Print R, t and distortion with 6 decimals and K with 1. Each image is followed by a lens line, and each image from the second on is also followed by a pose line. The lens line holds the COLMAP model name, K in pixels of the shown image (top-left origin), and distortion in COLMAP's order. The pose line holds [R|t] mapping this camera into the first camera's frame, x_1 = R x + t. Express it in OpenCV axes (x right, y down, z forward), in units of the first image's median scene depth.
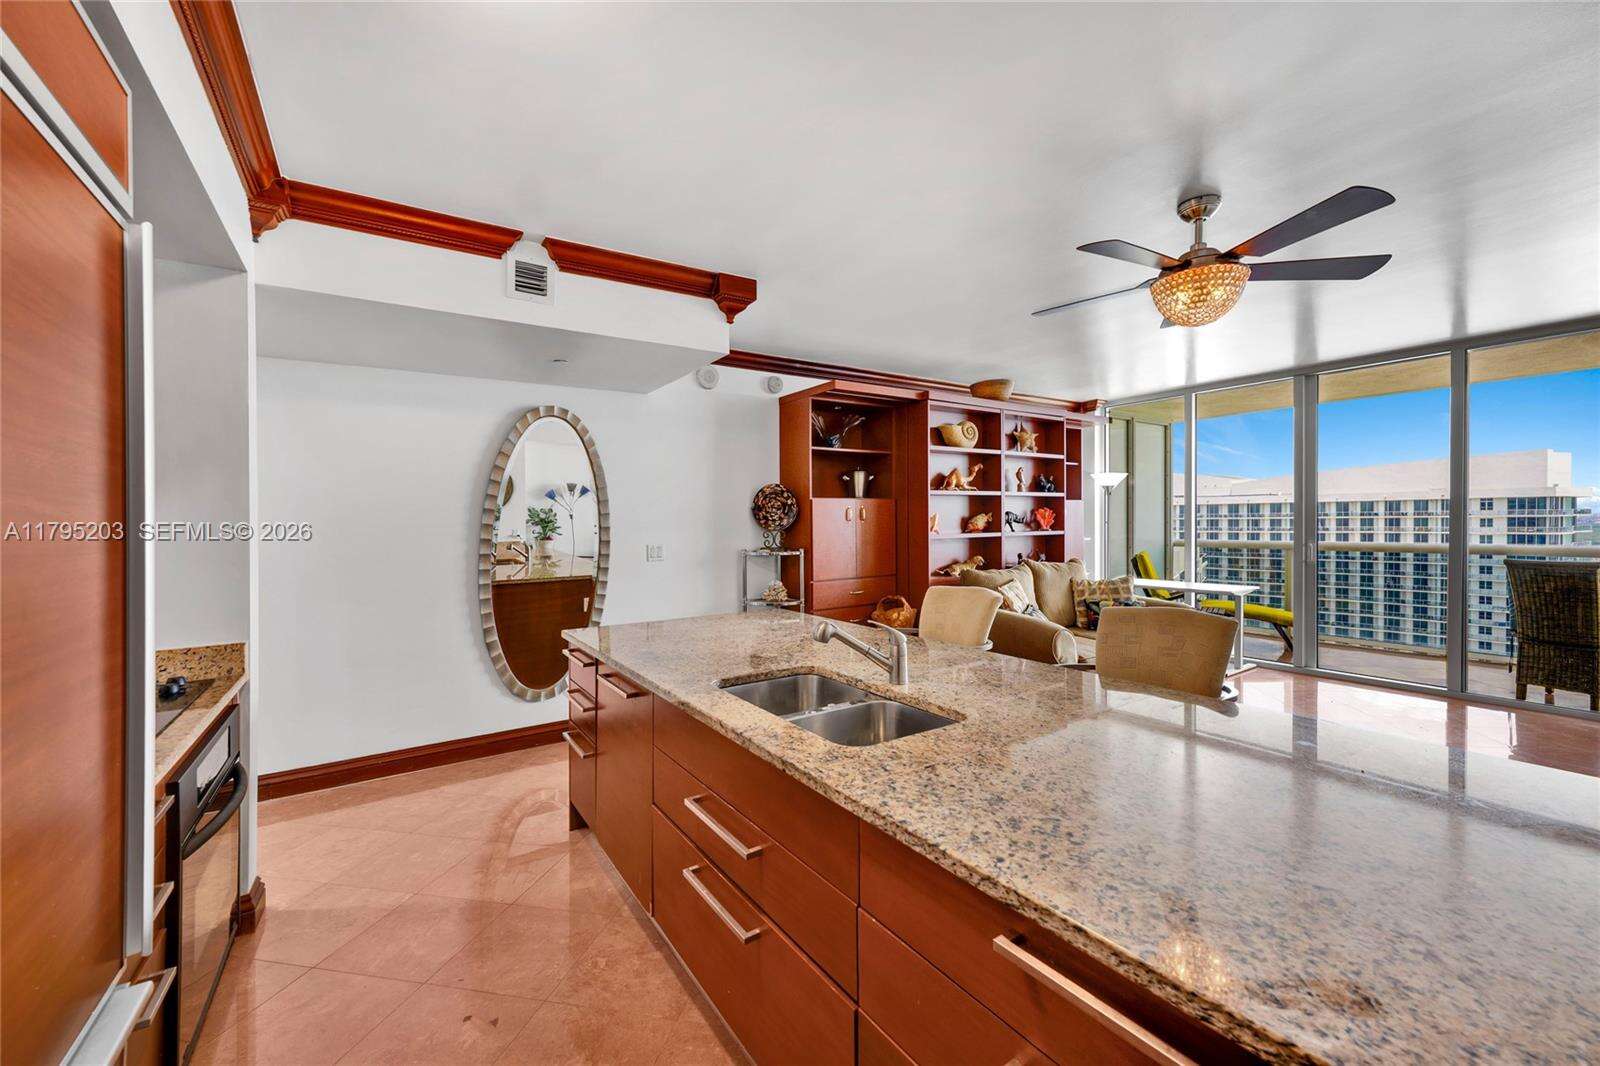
lens RADIAL K [[637.2, 0, 793.8], [0, 637.2, 530.3], [0, 0, 1]] dist [0.001597, 0.000300]
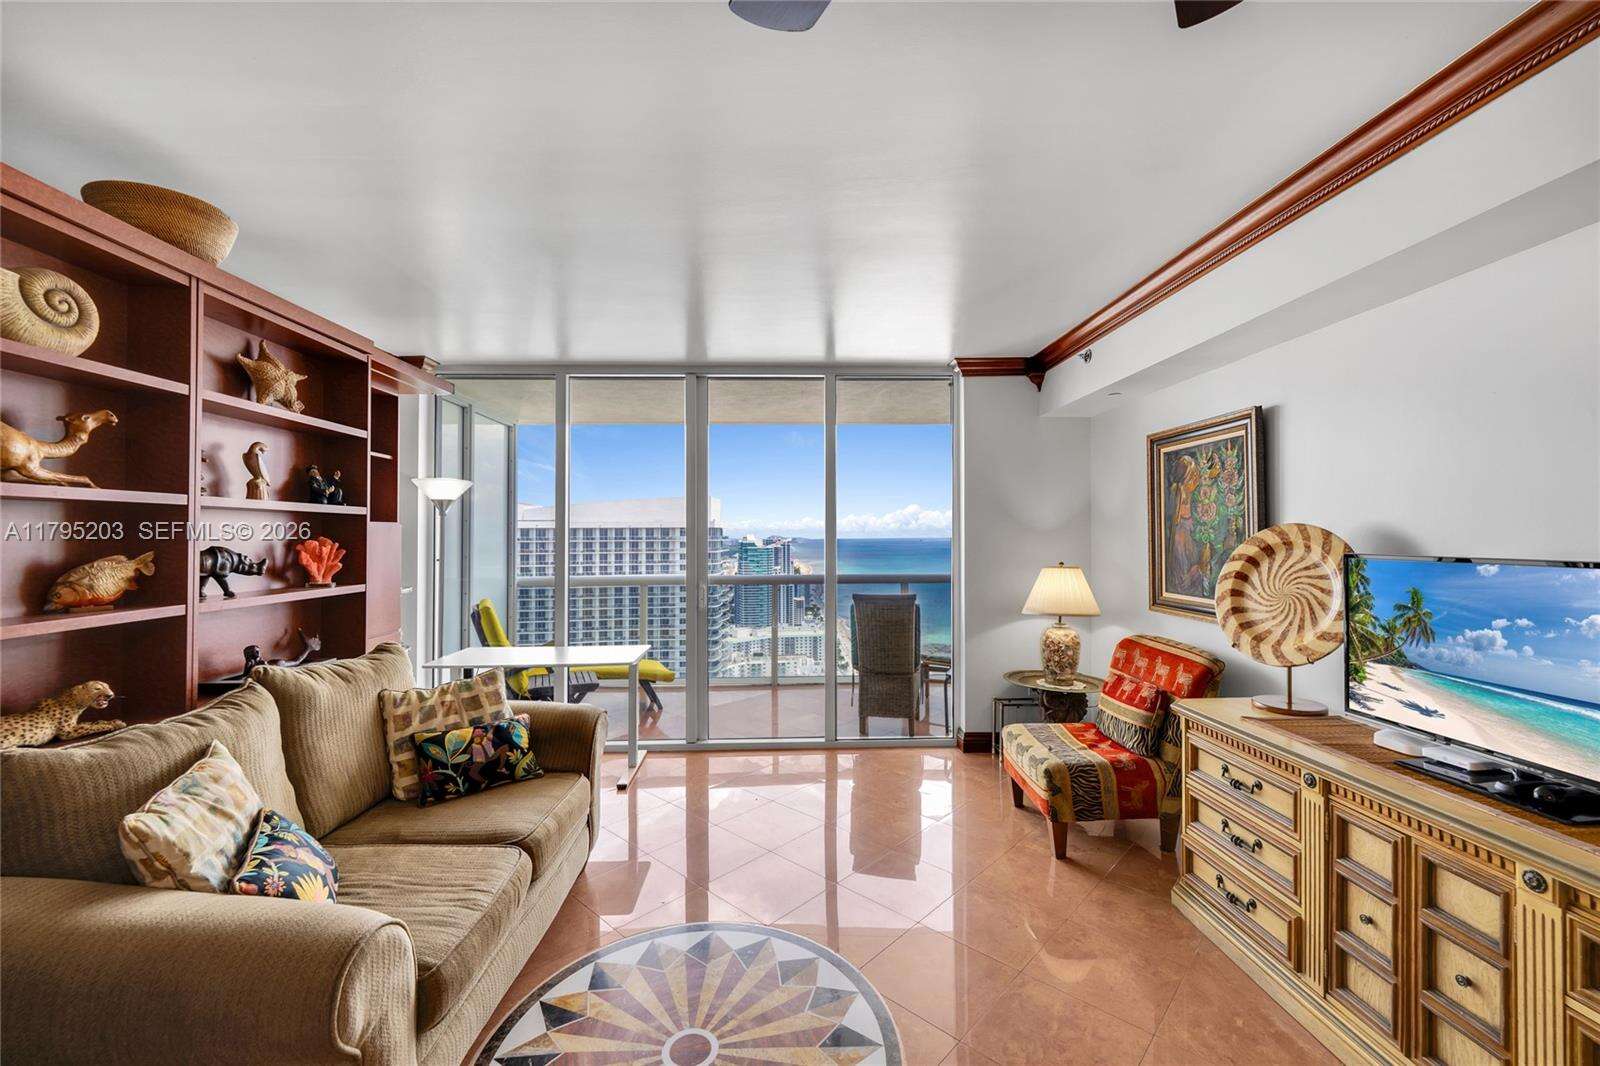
lens RADIAL K [[638.6, 0, 799.8], [0, 638.6, 529.7], [0, 0, 1]] dist [-0.001375, 0.000470]
pose [[0.526695, 0.018052, 0.849863, 0.205179], [0.012898, 0.999490, -0.029224, -0.025843], [-0.849957, 0.026354, 0.526193, 0.516520]]
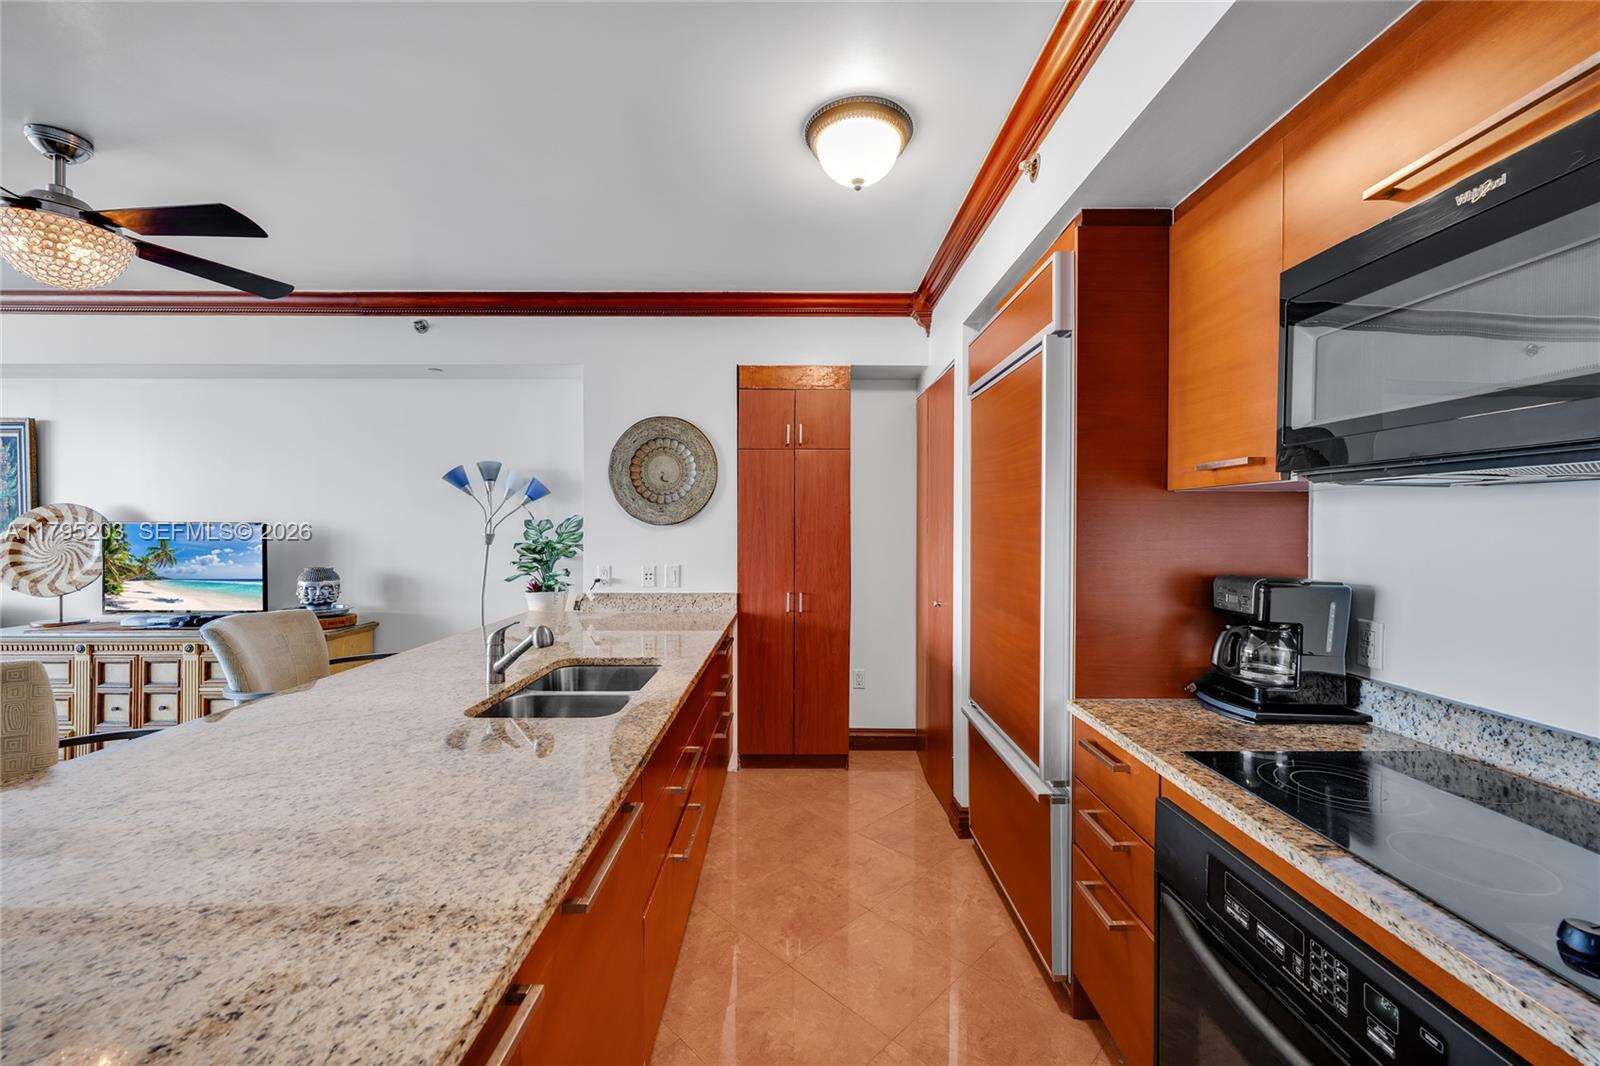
lens RADIAL K [[632.9, 0, 794.3], [0, 632.9, 530.1], [0, 0, 1]] dist [-0.000773, -0.000037]
pose [[-0.836504, 0.006828, 0.547918, -0.302525], [0.018430, 0.999707, 0.015679, -0.004653], [-0.547651, 0.023214, -0.836385, 0.604308]]
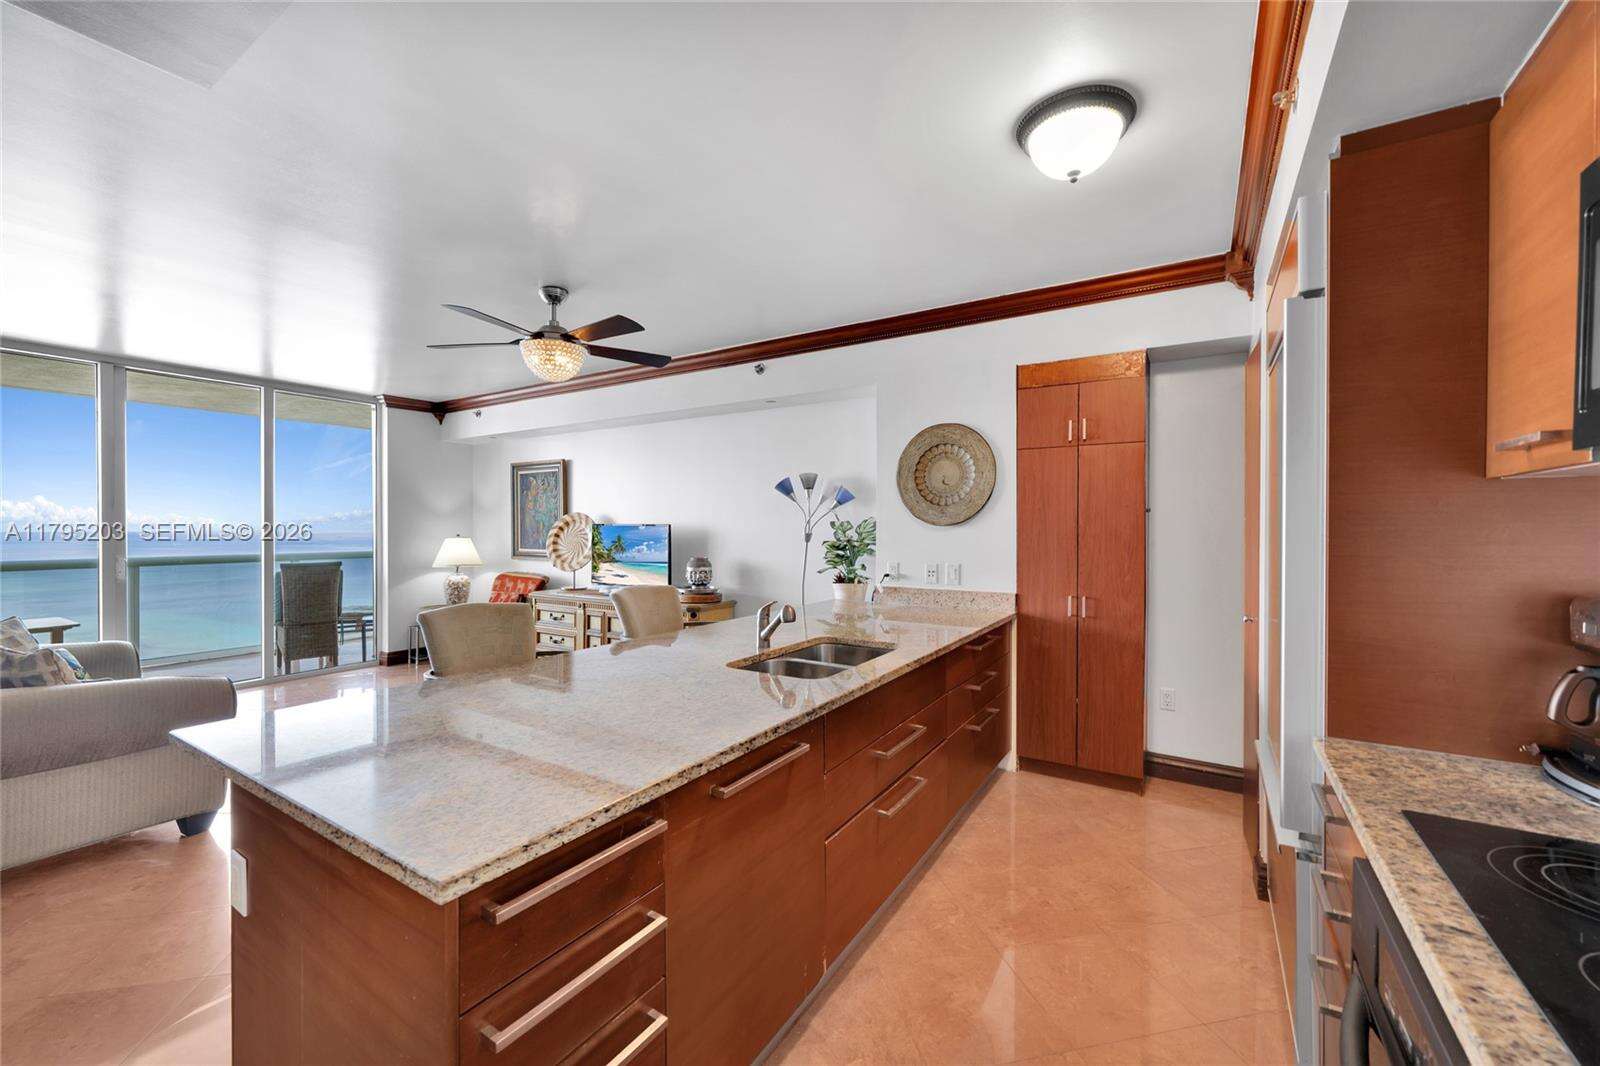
lens RADIAL K [[631.4, 0, 794.6], [0, 631.4, 529.4], [0, 0, 1]] dist [-0.000846, -0.000023]
pose [[-0.411062, 0.007100, 0.911580, -0.402472], [0.020399, 0.999791, 0.001411, -0.002298], [-0.911379, 0.019175, -0.411121, 0.564087]]
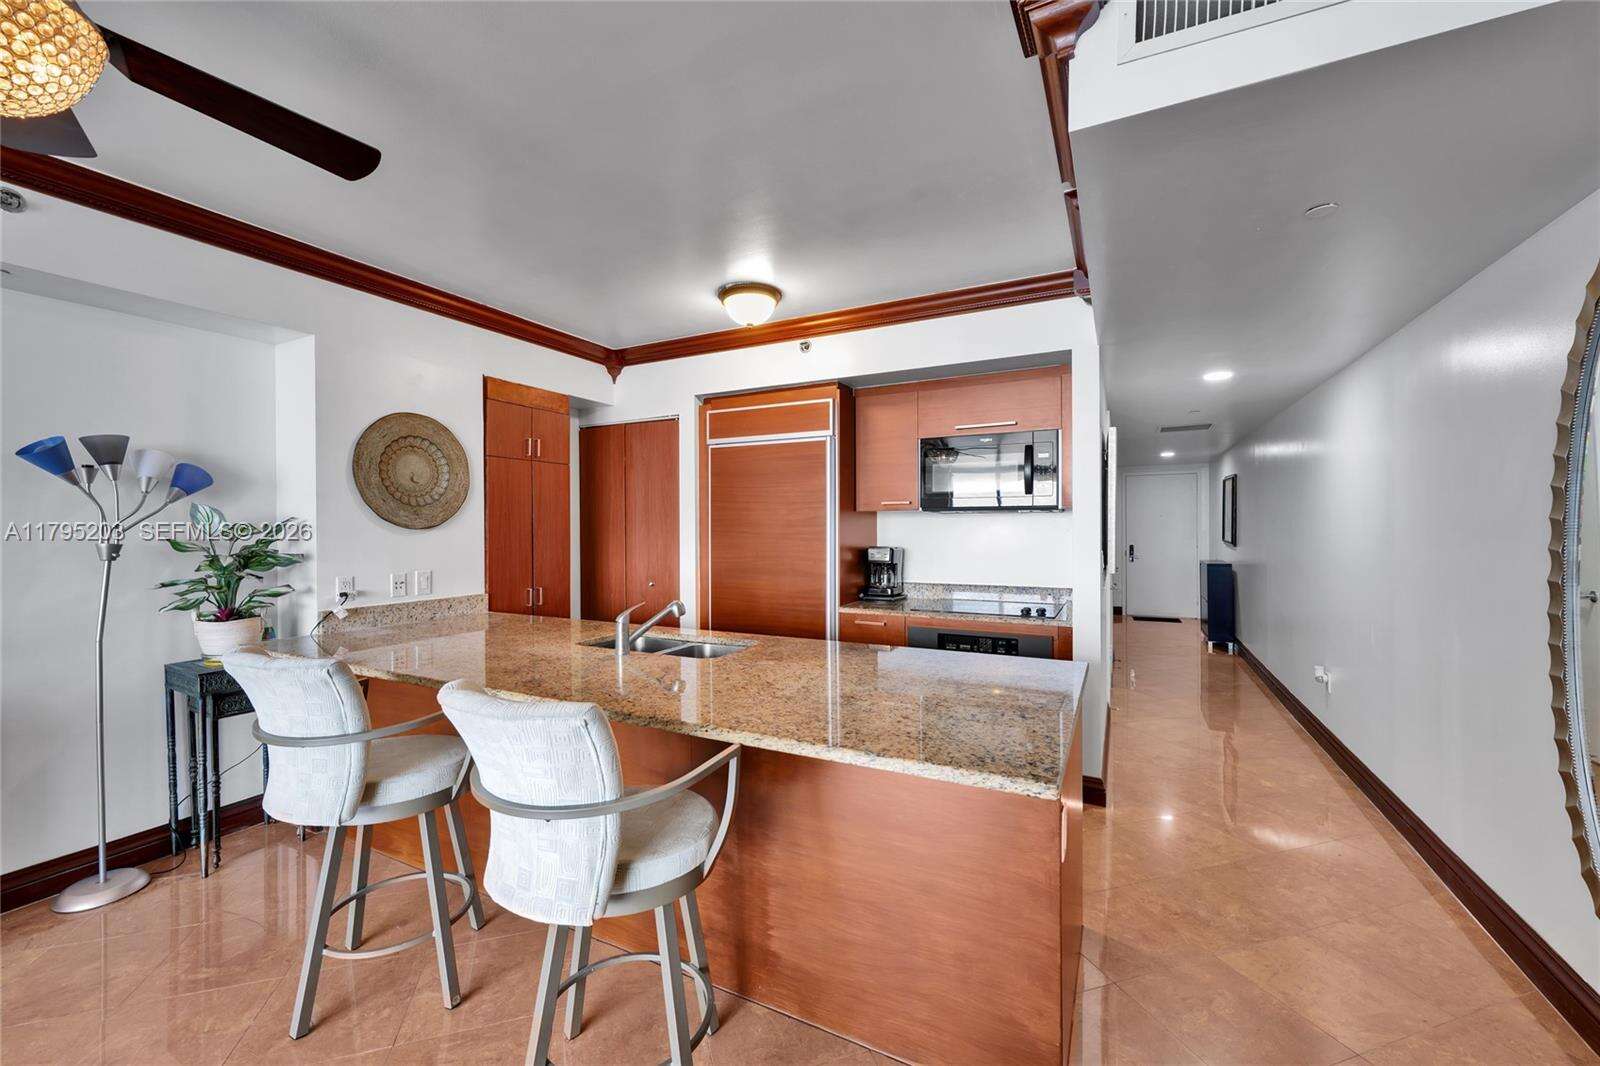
lens RADIAL K [[633.6, 0, 793.0], [0, 633.6, 529.9], [0, 0, 1]] dist [0.000171, -0.000098]
pose [[-0.872500, 0.019292, -0.488233, 0.181975], [0.007567, 0.999634, 0.025977, -0.015289], [0.488555, 0.018970, -0.872327, 0.864565]]
